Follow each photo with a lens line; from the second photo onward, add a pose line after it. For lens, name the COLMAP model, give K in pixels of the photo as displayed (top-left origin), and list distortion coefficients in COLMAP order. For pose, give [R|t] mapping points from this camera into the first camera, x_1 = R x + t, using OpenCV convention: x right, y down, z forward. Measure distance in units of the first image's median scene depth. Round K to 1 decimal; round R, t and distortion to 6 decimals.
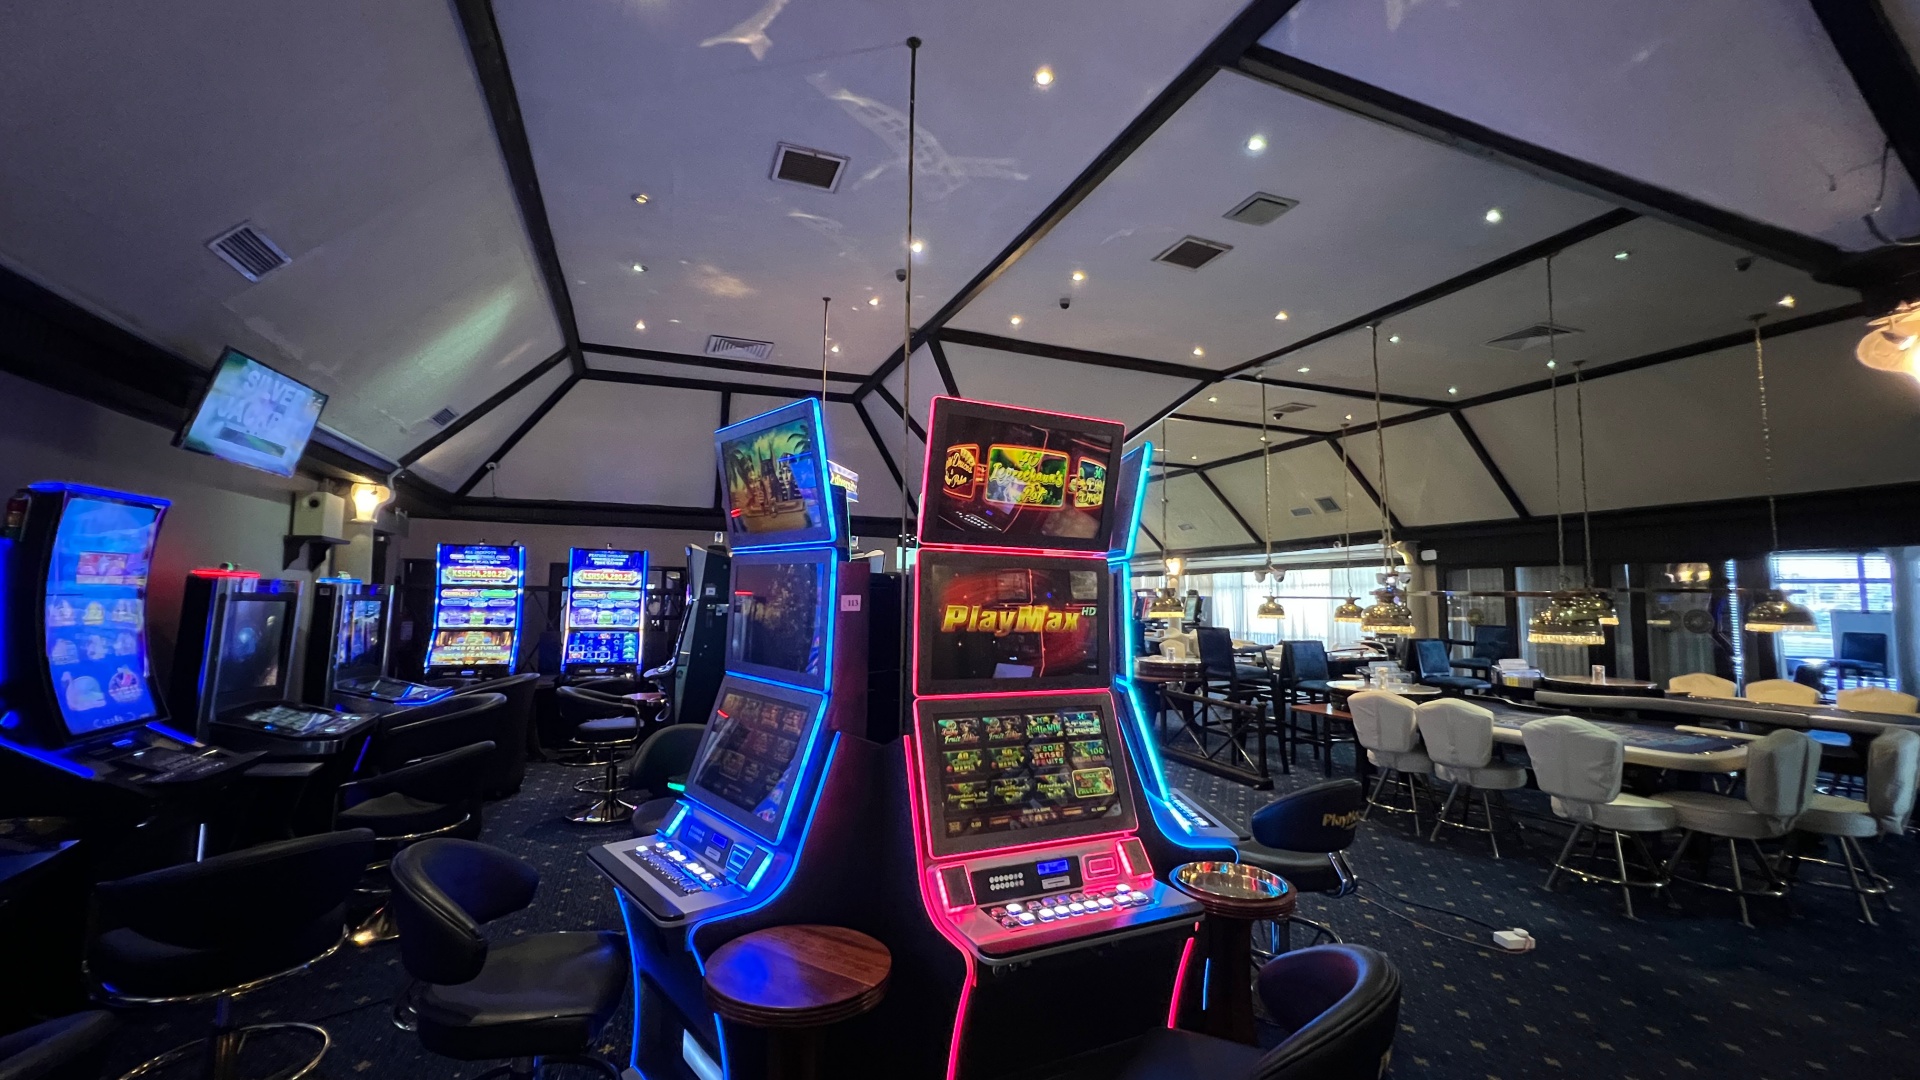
lens RADIAL K [[773.2, 0, 956.4], [0, 773.2, 532.0], [0, 0, 1]] dist [0.001615, 0.000378]
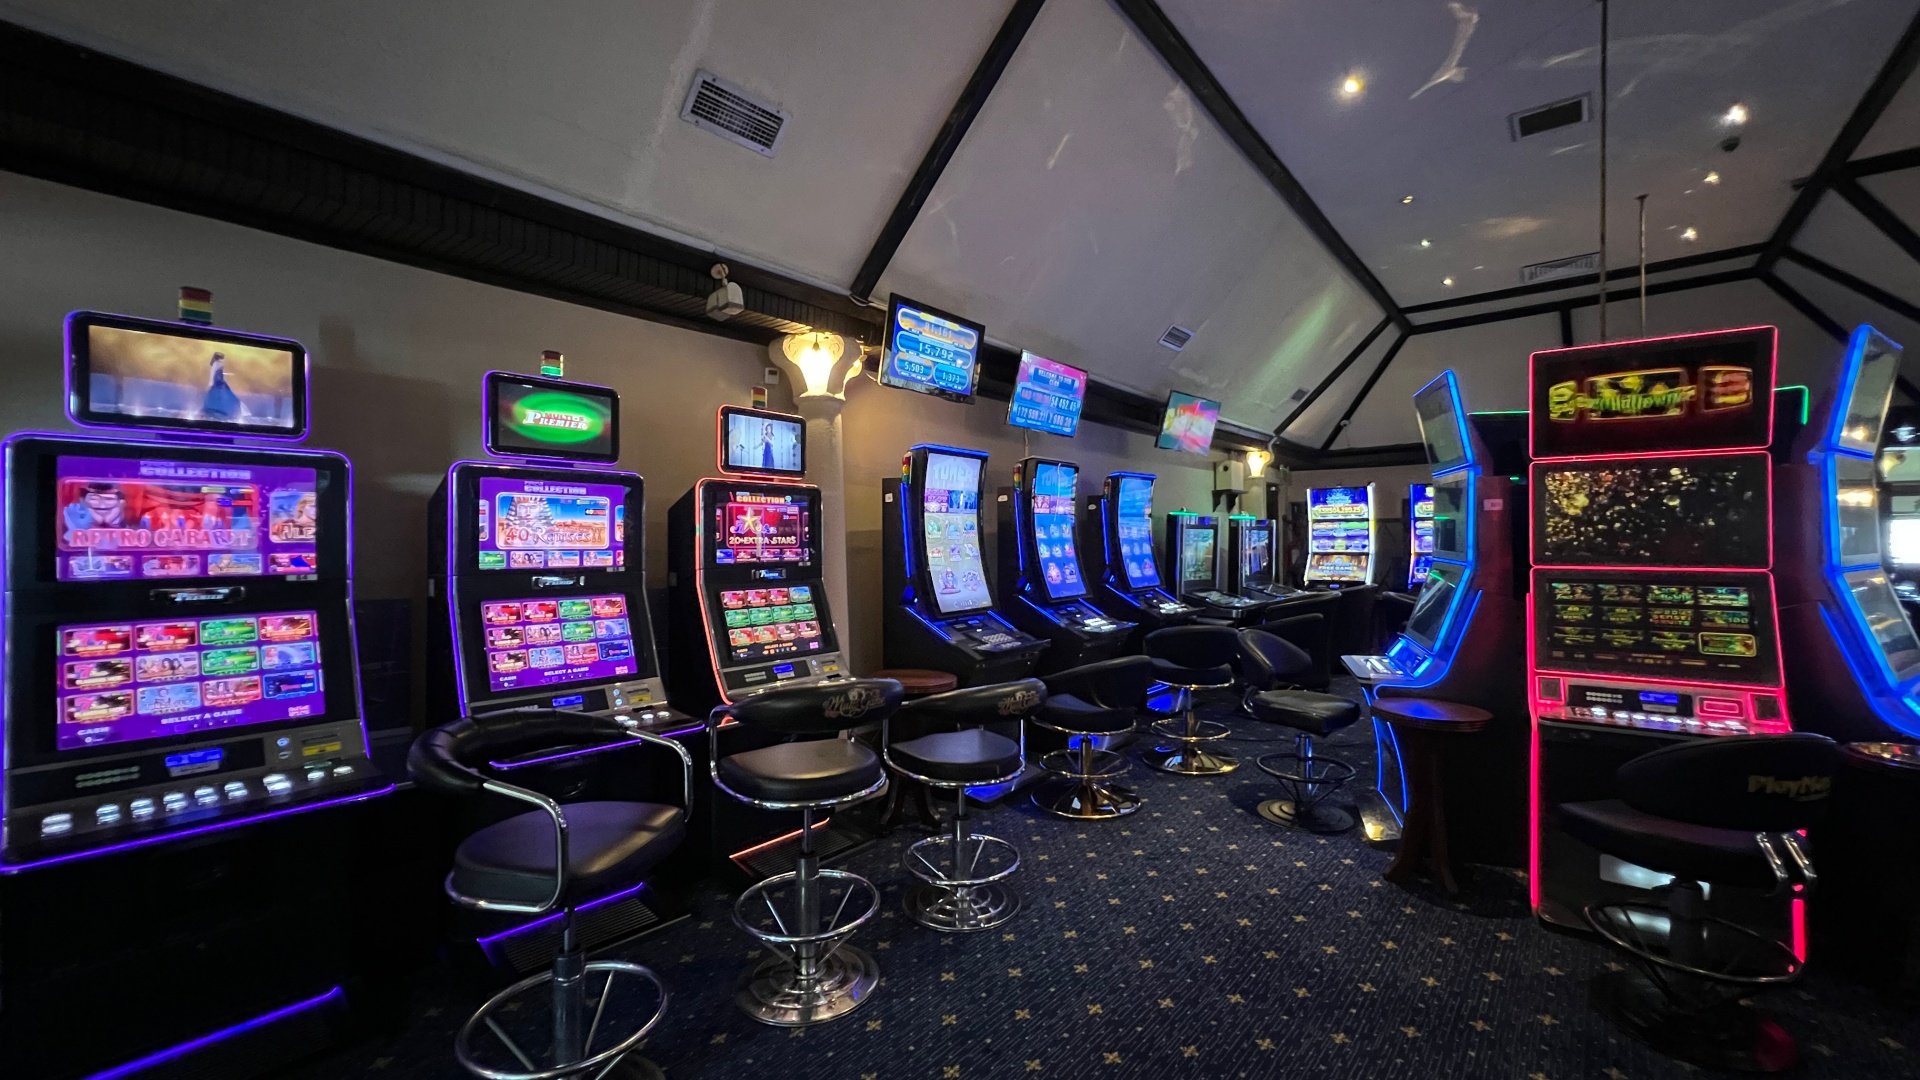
lens RADIAL K [[773.2, 0, 956.4], [0, 773.2, 532.0], [0, 0, 1]] dist [0.001615, 0.000378]
pose [[0.486673, -0.026004, -0.873197, 0.239891], [0.090101, 0.995720, 0.020565, 0.008498], [0.868925, -0.088684, 0.486933, -0.217876]]
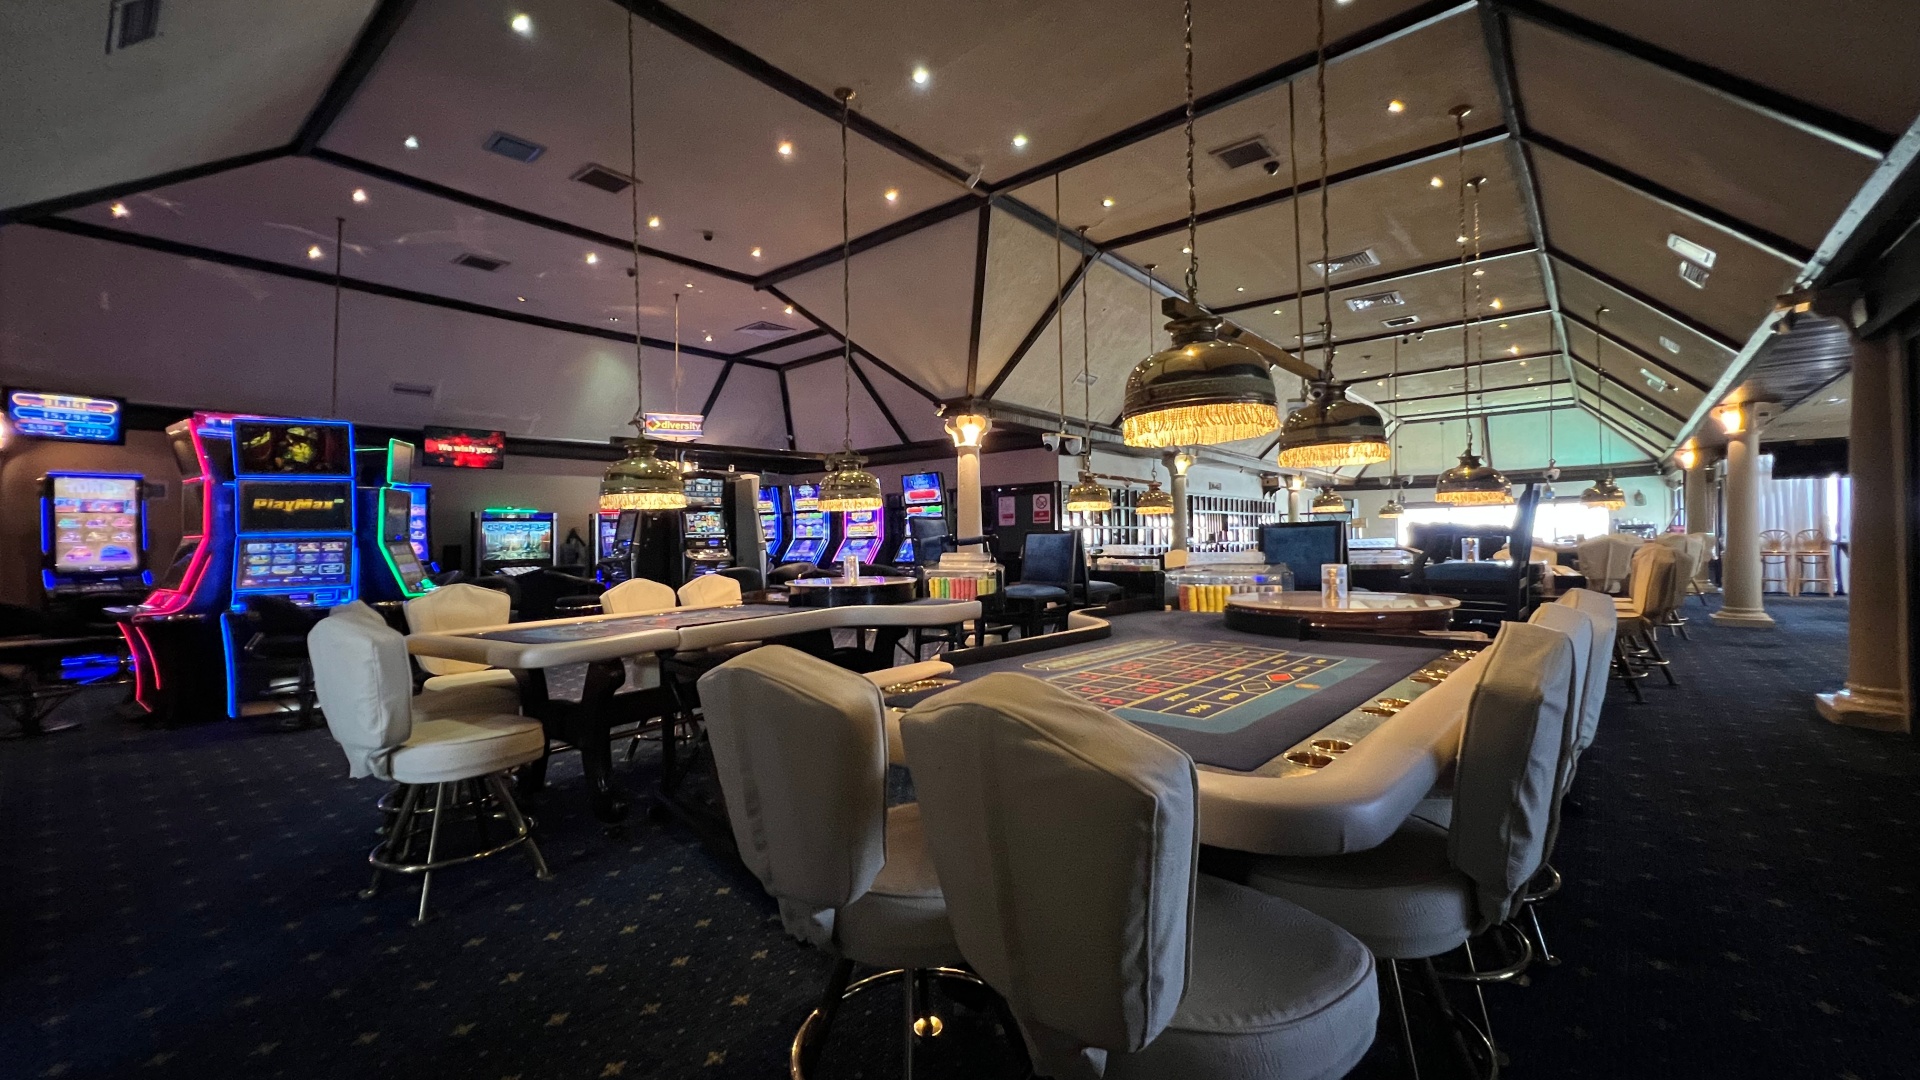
lens RADIAL K [[773.2, 0, 956.4], [0, 773.2, 532.0], [0, 0, 1]] dist [0.001615, 0.000378]
pose [[0.462750, -0.030696, -0.885957, 1.291182], [0.099450, 0.994889, 0.017474, 0.151808], [0.880893, -0.096195, 0.463438, 0.749180]]
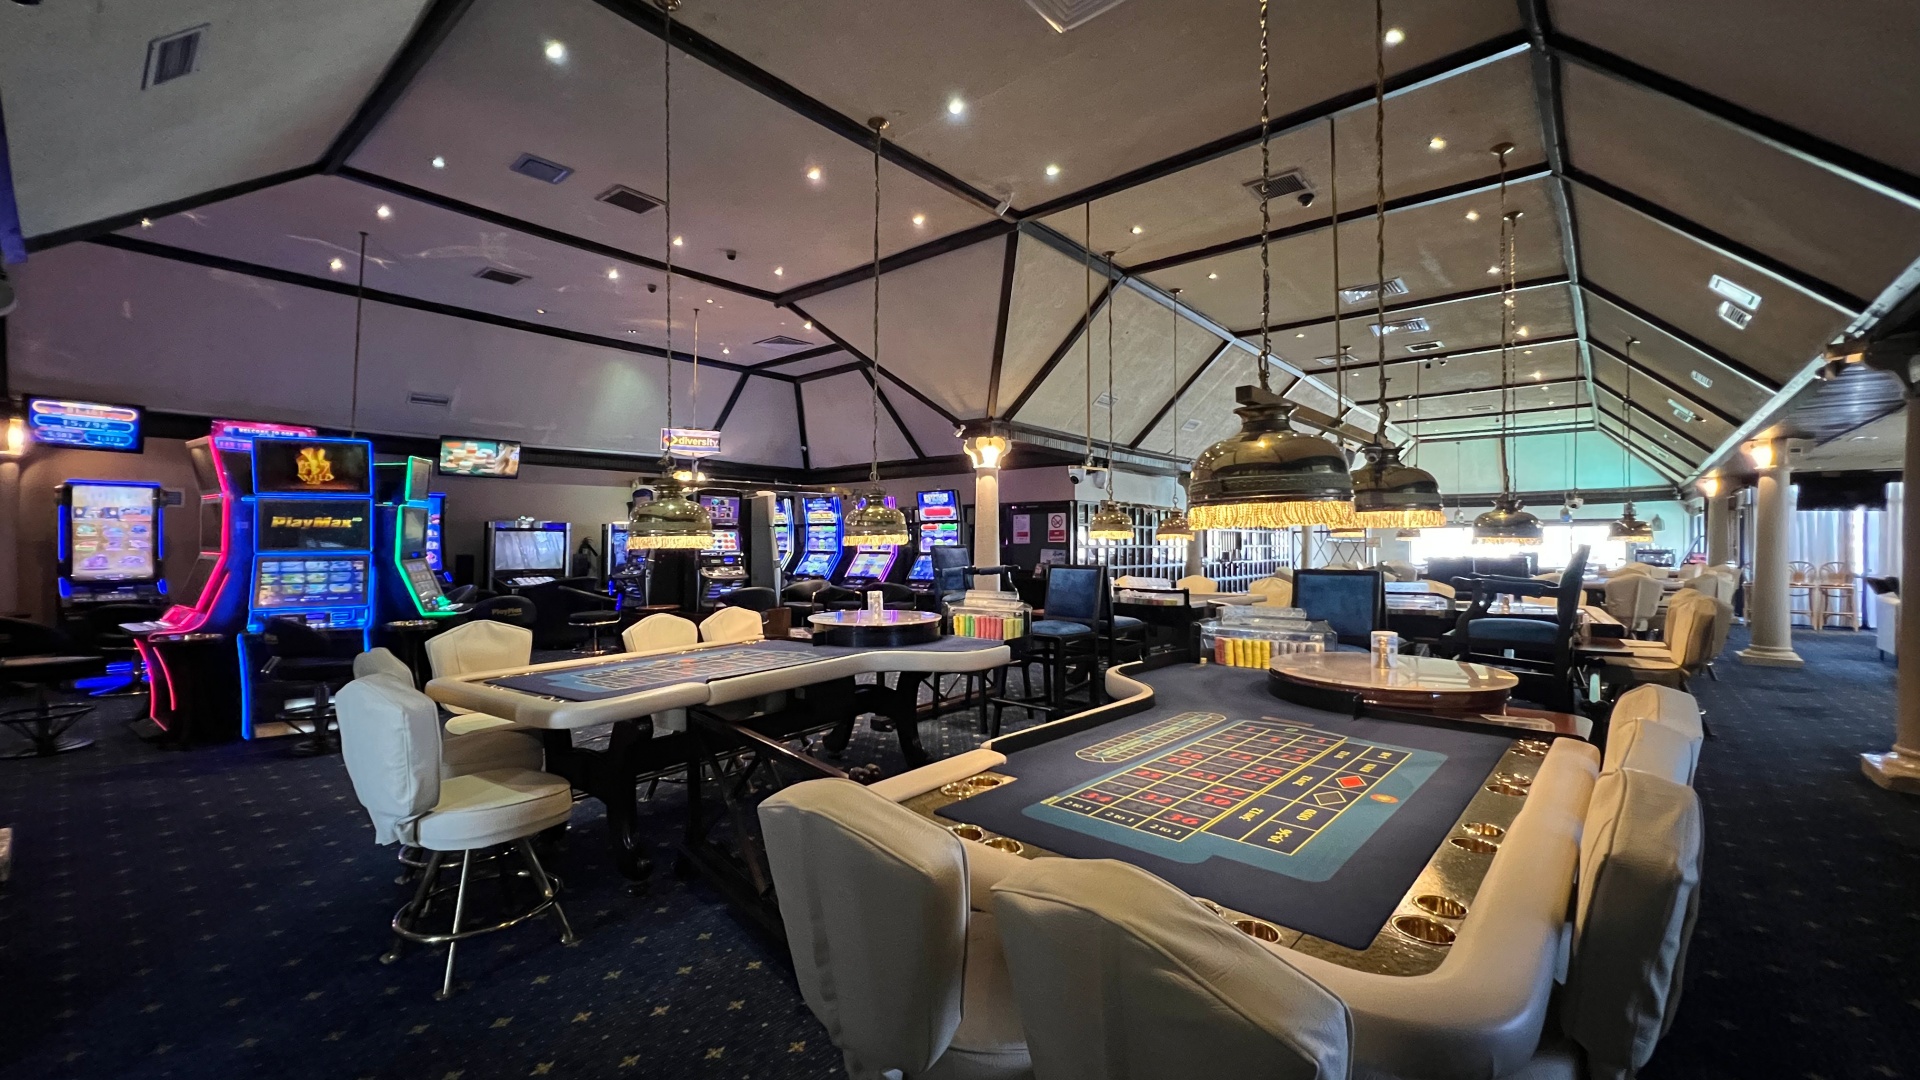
lens RADIAL K [[773.2, 0, 956.4], [0, 773.2, 532.0], [0, 0, 1]] dist [0.001615, 0.000378]
pose [[0.457580, -0.024138, -0.888841, 1.271303], [0.080220, 0.996676, 0.014231, 0.115530], [0.885542, -0.077815, 0.457995, 0.738810]]
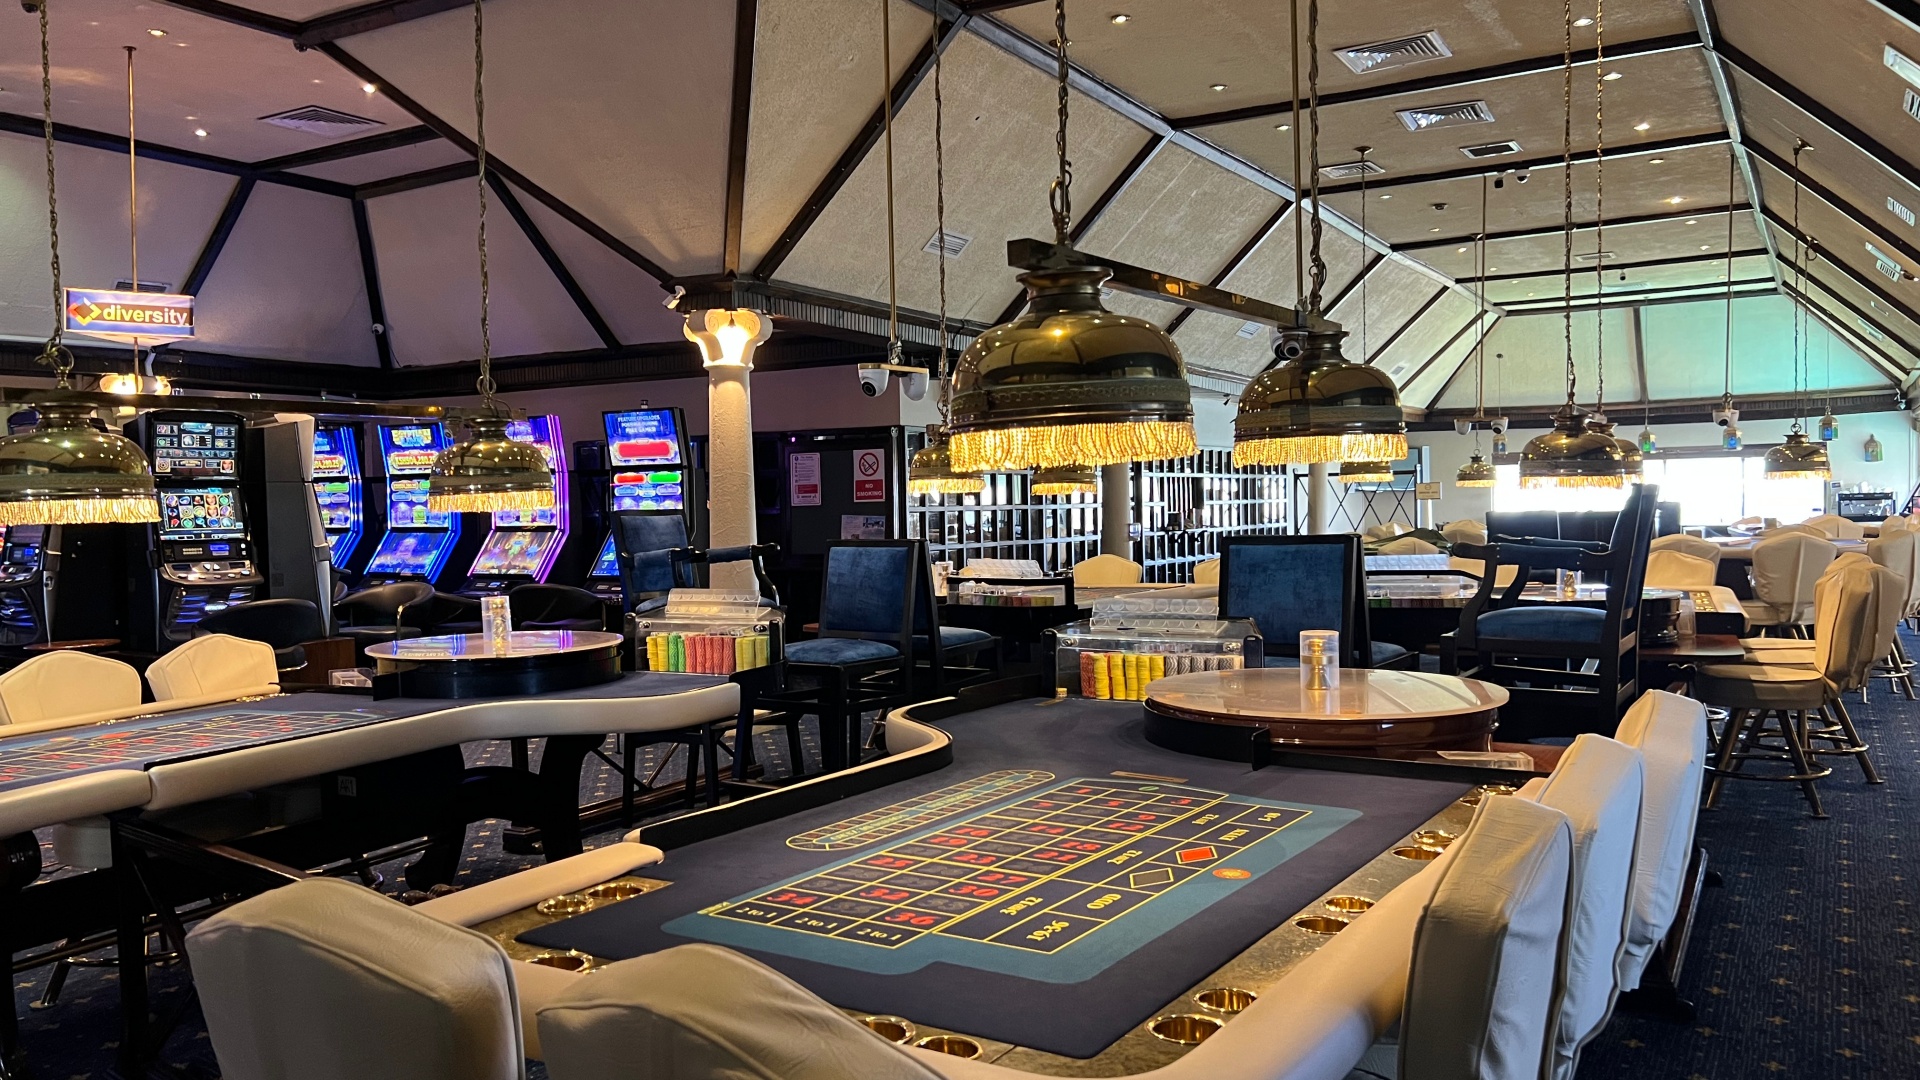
lens RADIAL K [[1452.2, 0, 949.2], [0, 1452.2, 549.2], [0, 0, 1]] dist [0.063966, -0.070497]
pose [[0.594163, 0.001170, -0.804344, 1.330942], [0.095625, 0.992804, 0.072081, 0.119992], [0.798640, -0.119743, 0.589776, 0.747306]]
